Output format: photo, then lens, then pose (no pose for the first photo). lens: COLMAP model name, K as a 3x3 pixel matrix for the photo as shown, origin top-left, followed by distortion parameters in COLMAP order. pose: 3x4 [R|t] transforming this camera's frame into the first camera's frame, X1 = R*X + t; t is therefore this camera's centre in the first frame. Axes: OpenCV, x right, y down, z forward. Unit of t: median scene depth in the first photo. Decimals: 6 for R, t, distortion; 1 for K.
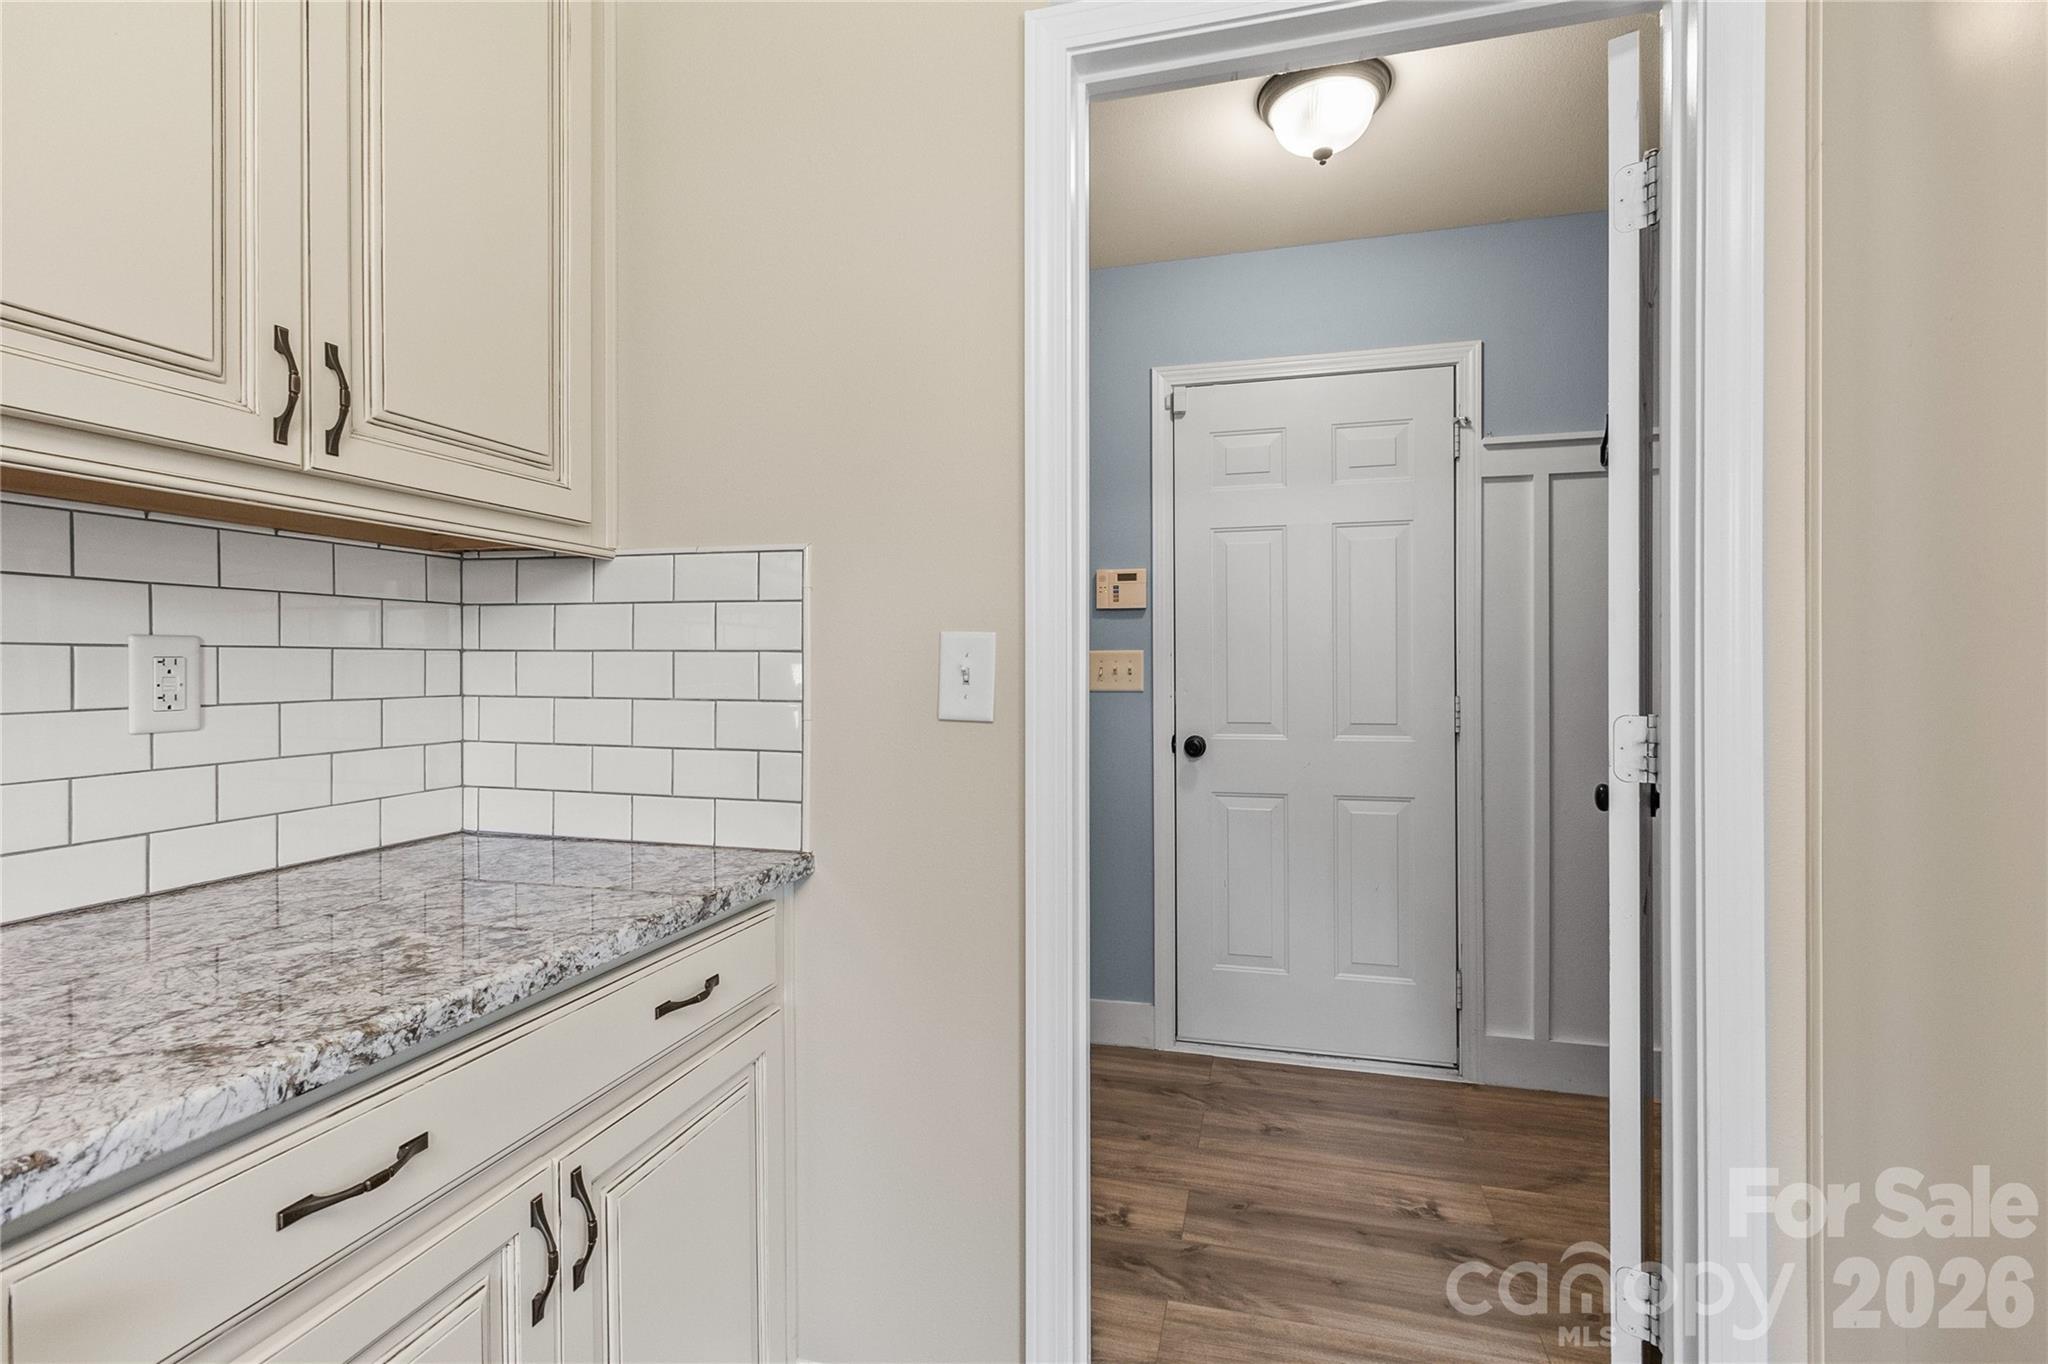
lens RADIAL K [[944.9, 0, 1045.0], [0, 944.9, 671.0], [0, 0, 1]] dist [-0.001795, 0.002054]
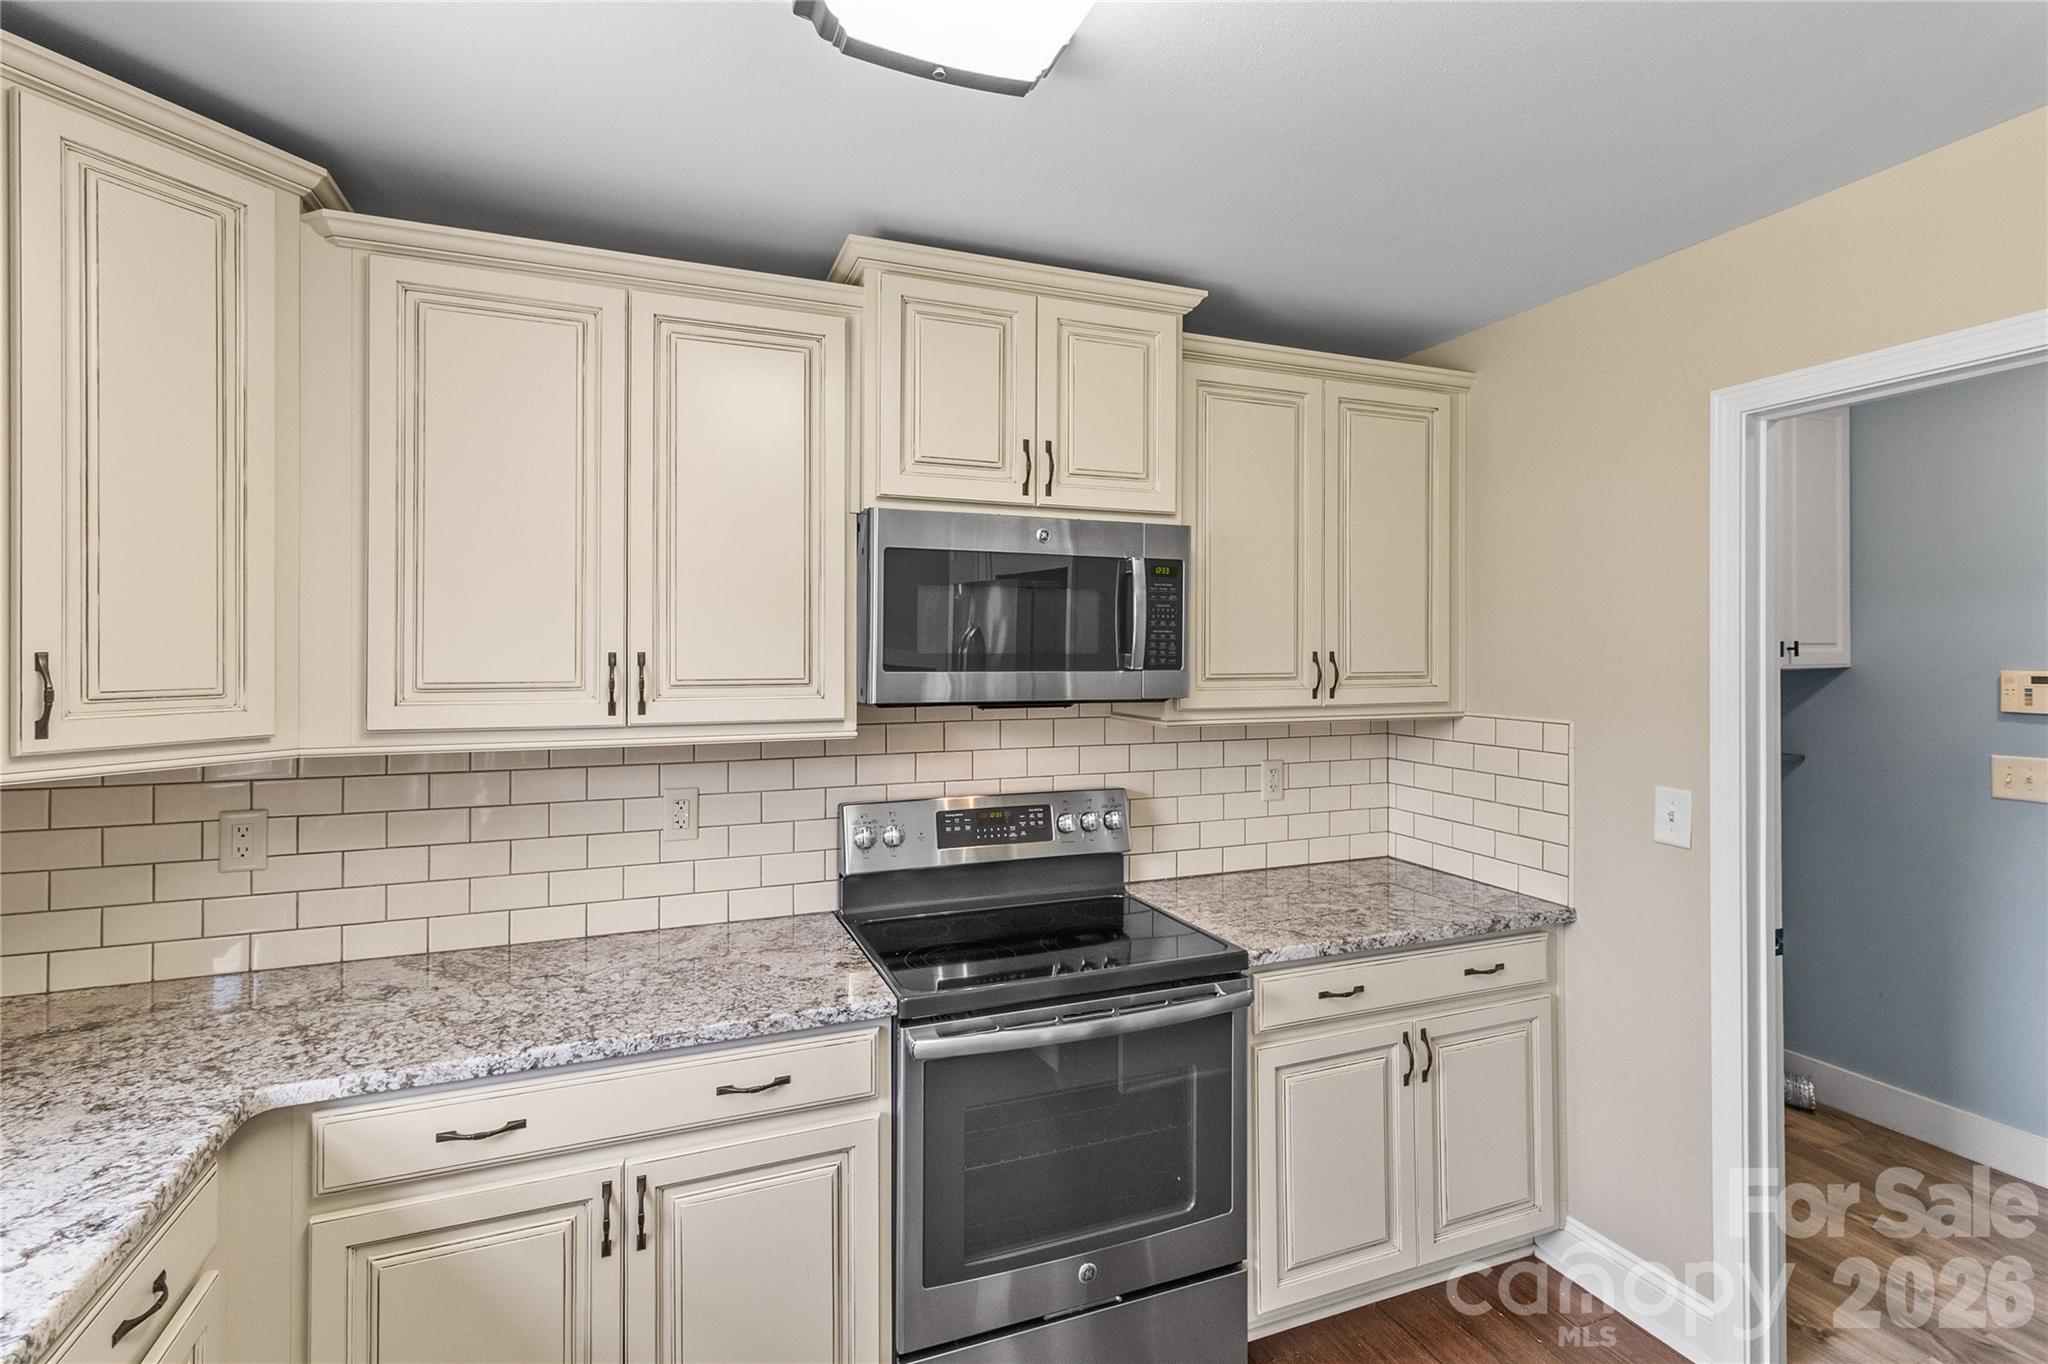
lens RADIAL K [[944.9, 0, 1023.2], [0, 944.9, 653.0], [0, 0, 1]] dist [-0.001795, 0.002054]
pose [[0.581537, -0.003768, -0.813511, 0.520454], [-0.003836, 0.999965, -0.007374, -0.231523], [0.813511, 0.007409, 0.581503, -0.726138]]
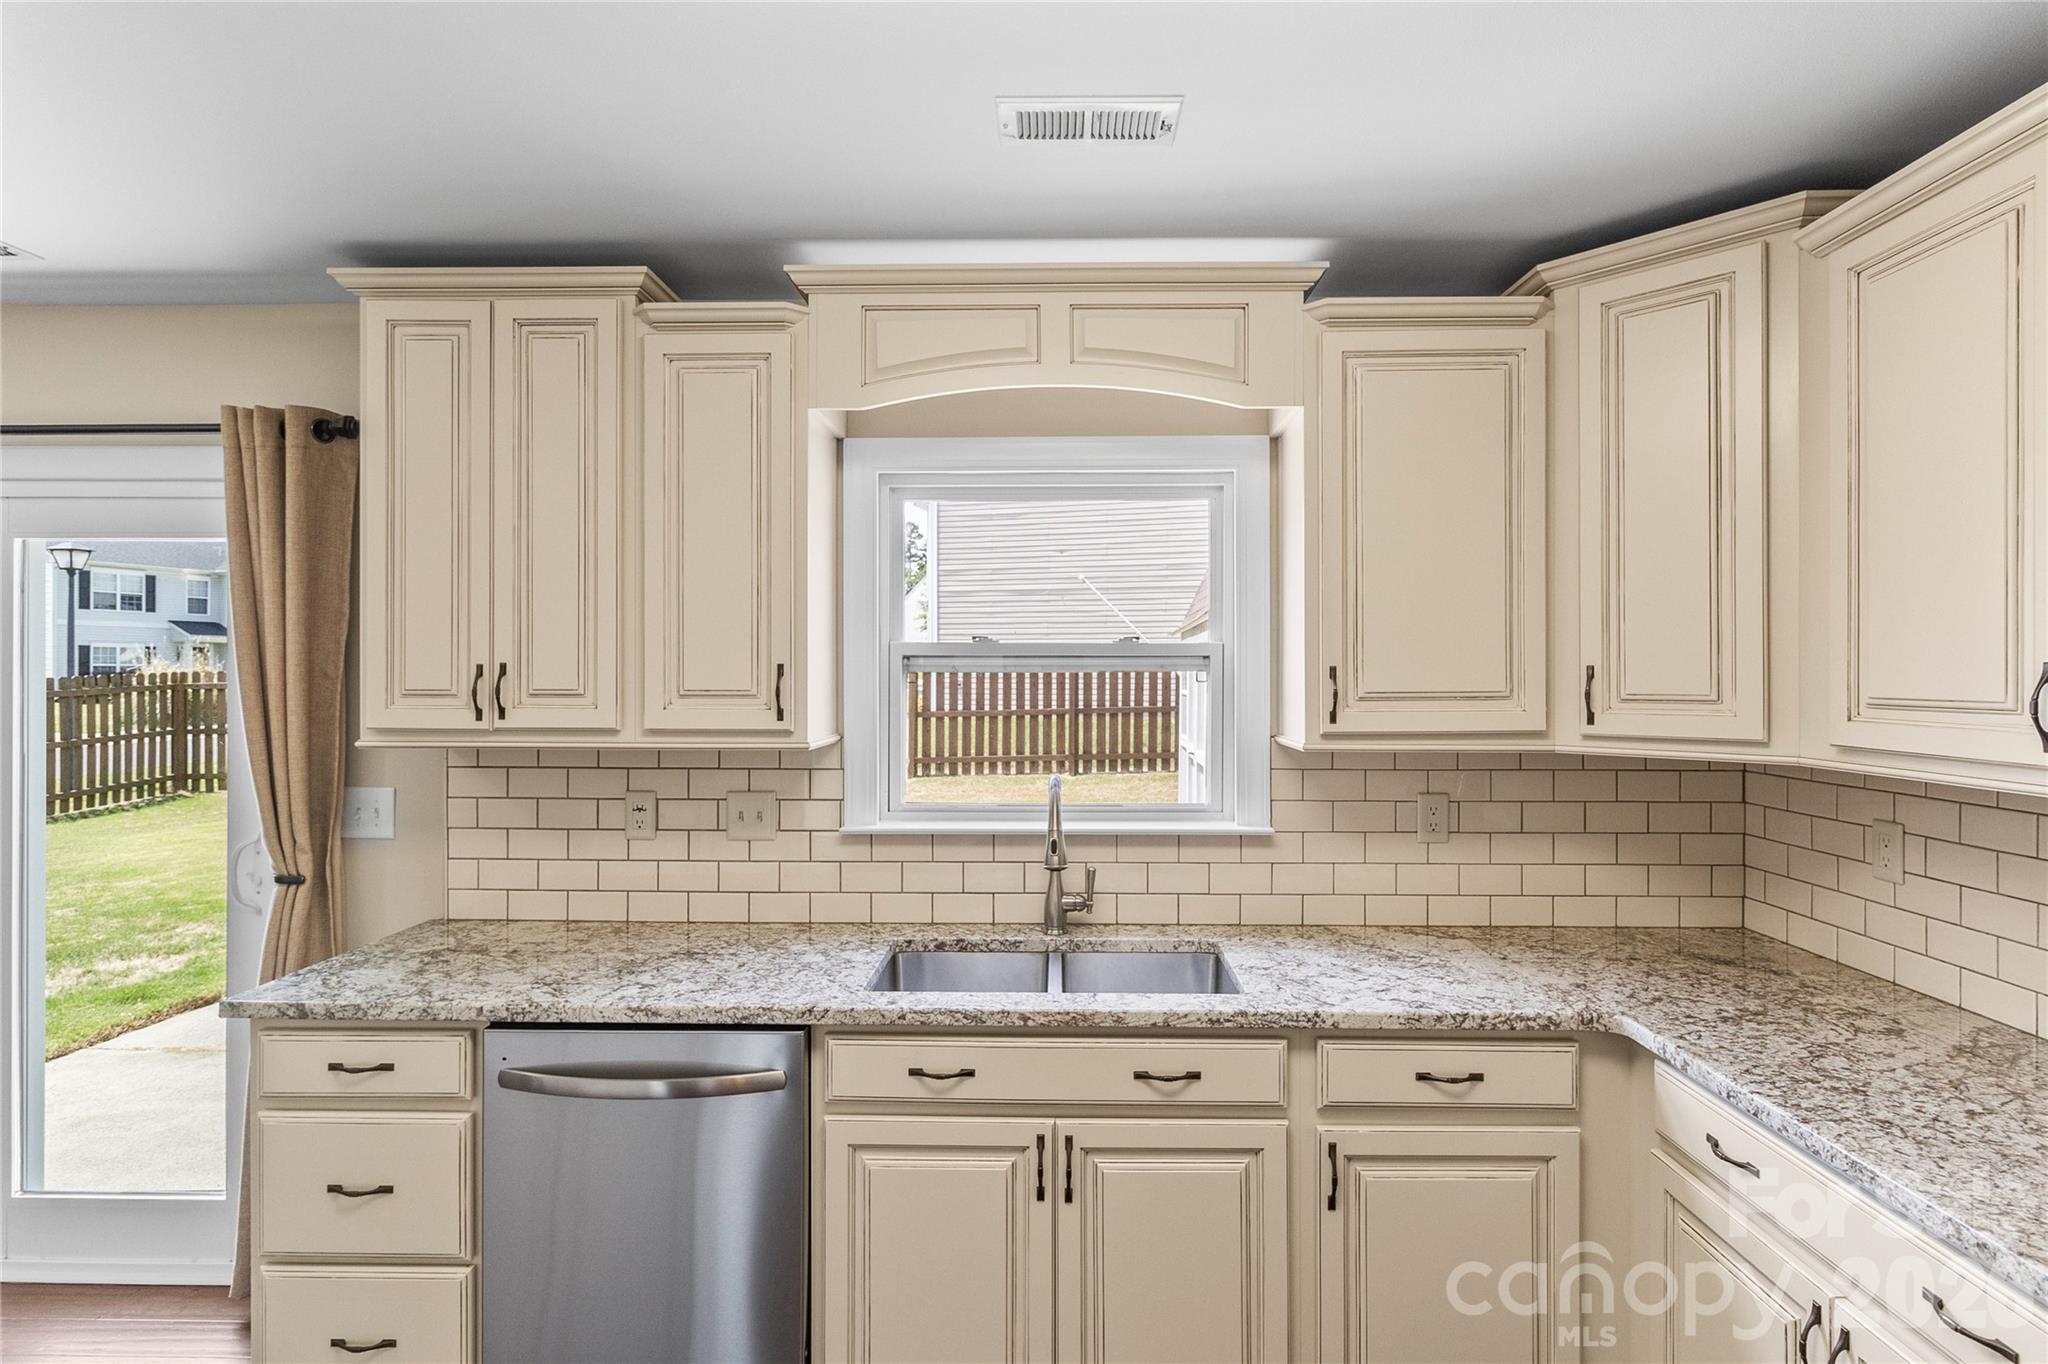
lens RADIAL K [[1003.3, 0, 1036.3], [0, 1003.3, 677.9], [0, 0, 1]] dist [0.001851, -0.006804]
pose [[-0.973723, -0.001599, -0.227729, 0.300817], [-0.003340, 0.999968, 0.007259, -0.226505], [0.227710, 0.007829, -0.973697, 0.246096]]
